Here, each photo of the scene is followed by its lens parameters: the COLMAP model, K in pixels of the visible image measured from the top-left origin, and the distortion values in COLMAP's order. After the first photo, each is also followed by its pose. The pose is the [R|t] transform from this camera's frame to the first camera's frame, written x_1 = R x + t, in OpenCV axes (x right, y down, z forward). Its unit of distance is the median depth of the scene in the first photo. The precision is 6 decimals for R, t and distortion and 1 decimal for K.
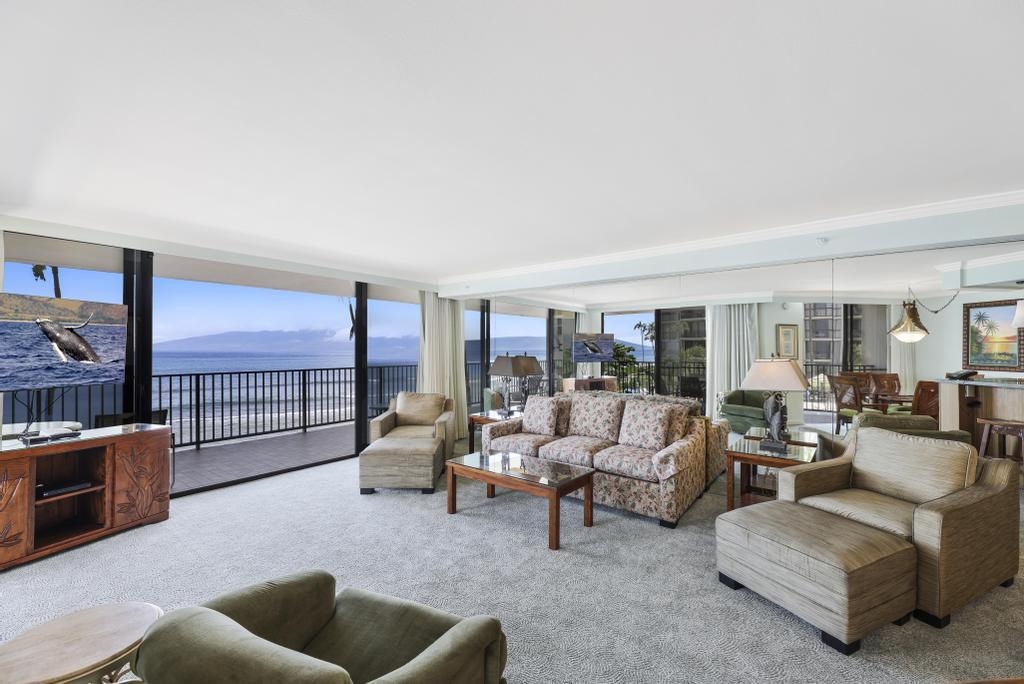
lens RADIAL K [[419.5, 0, 512.7], [0, 419.5, 347.0], [0, 0, 1]] dist [0.000653, -0.000380]
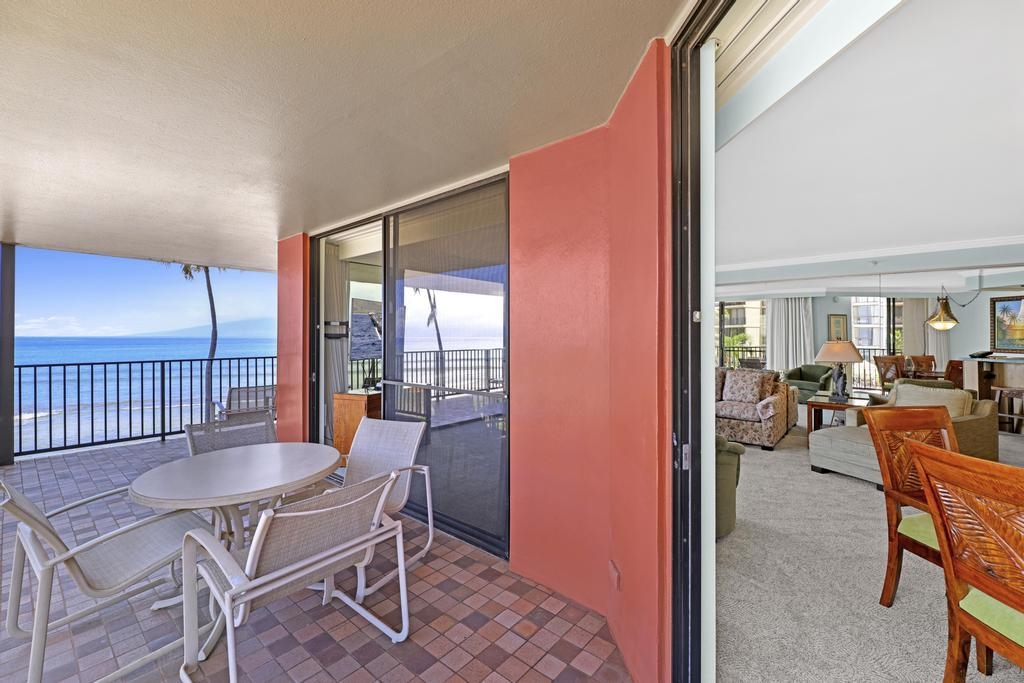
lens RADIAL K [[426.9, 0, 515.0], [0, 426.9, 336.2], [0, 0, 1]] dist [-0.002046, 0.000199]
pose [[0.998879, 0.004102, -0.047155, -0.337036], [-0.003897, 0.999983, 0.004435, 0.009618], [0.047172, -0.004246, 0.998878, -0.415026]]
